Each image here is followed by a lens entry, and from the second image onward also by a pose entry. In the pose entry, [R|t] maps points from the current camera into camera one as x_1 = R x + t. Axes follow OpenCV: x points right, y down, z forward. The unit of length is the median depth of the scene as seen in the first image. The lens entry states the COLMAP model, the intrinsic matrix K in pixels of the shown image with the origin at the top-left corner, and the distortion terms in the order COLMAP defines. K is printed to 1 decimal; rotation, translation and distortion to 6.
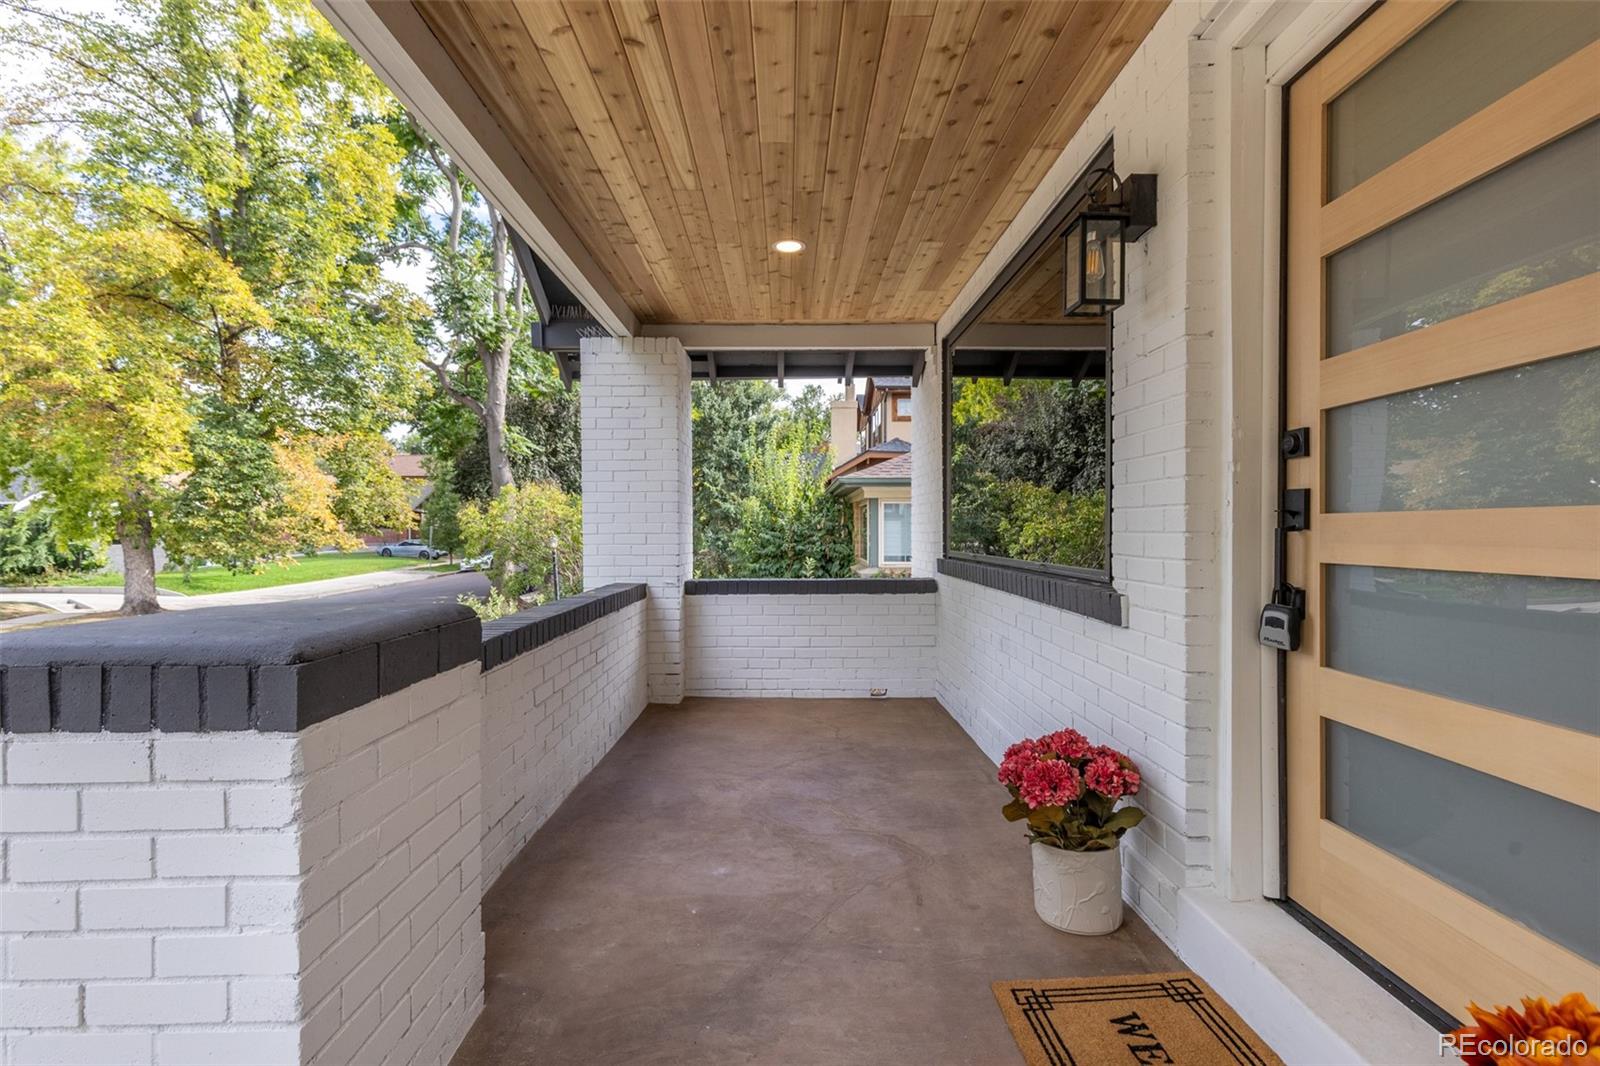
lens RADIAL K [[723.0, 0, 794.2], [0, 723.0, 530.7], [0, 0, 1]] dist [0.012572, -0.001102]
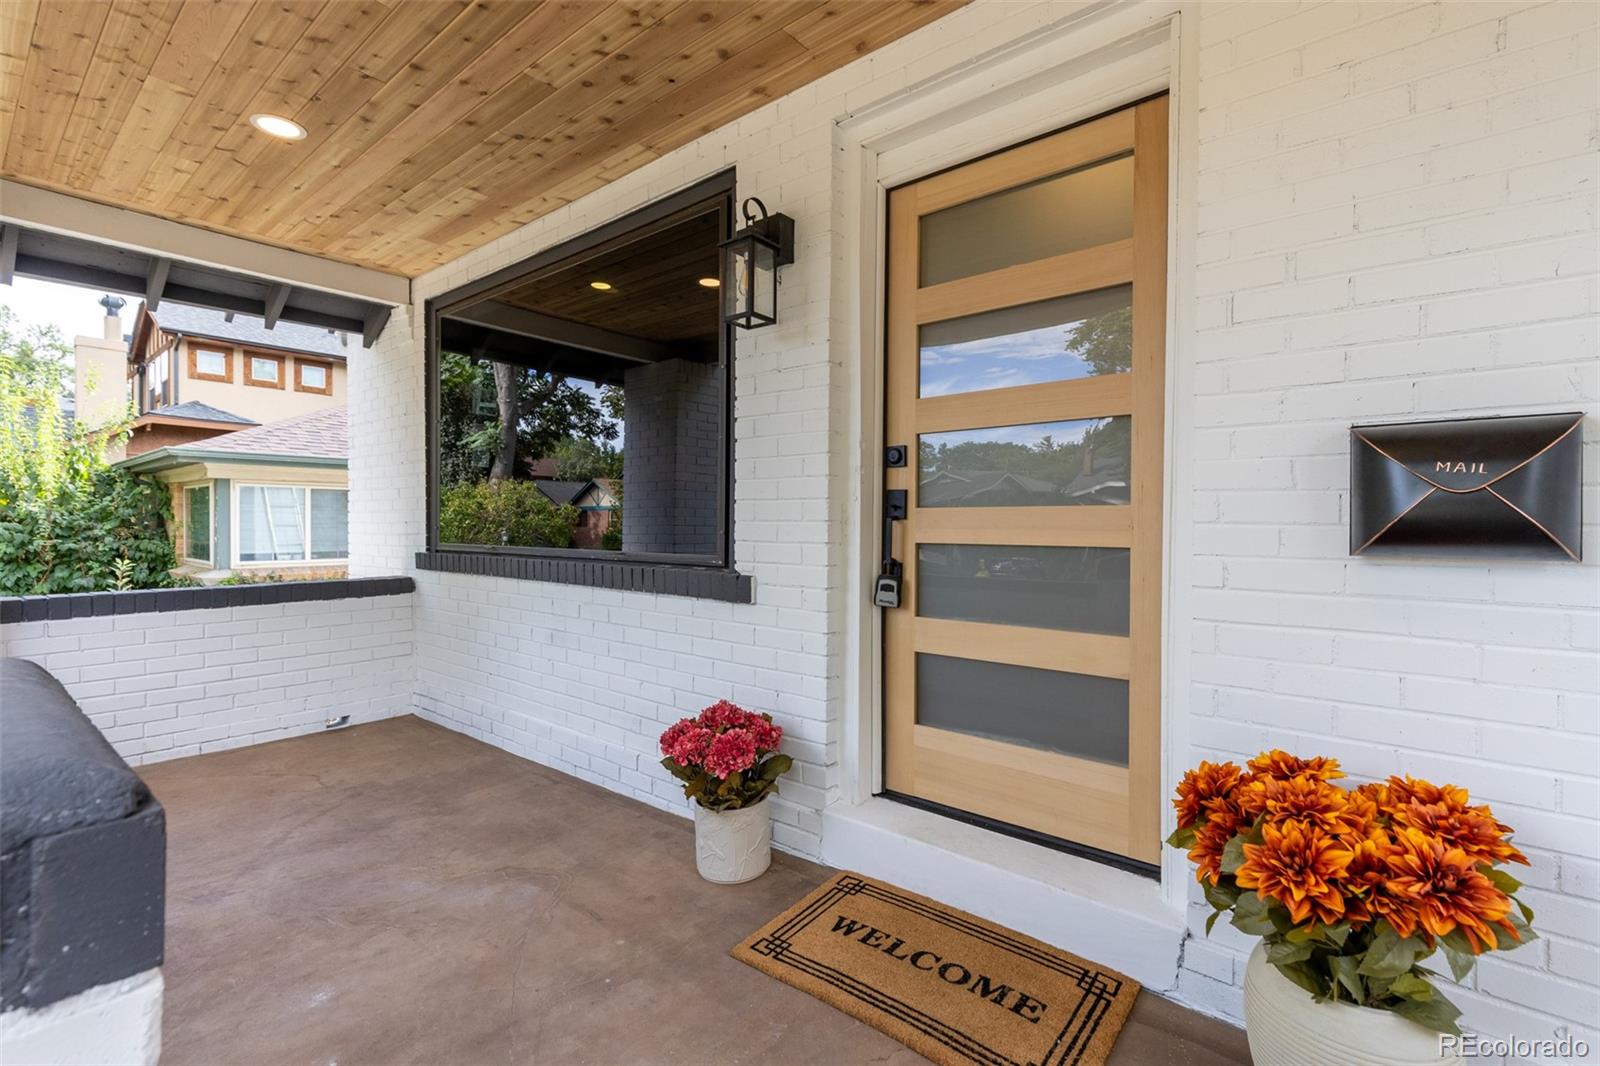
lens RADIAL K [[723.0, 0, 789.2], [0, 723.0, 530.8], [0, 0, 1]] dist [0.012572, -0.001102]
pose [[0.648866, -0.004923, 0.760886, -0.379335], [-0.002779, 0.999957, 0.008840, 0.007166], [-0.760897, -0.007851, 0.648825, 0.215372]]
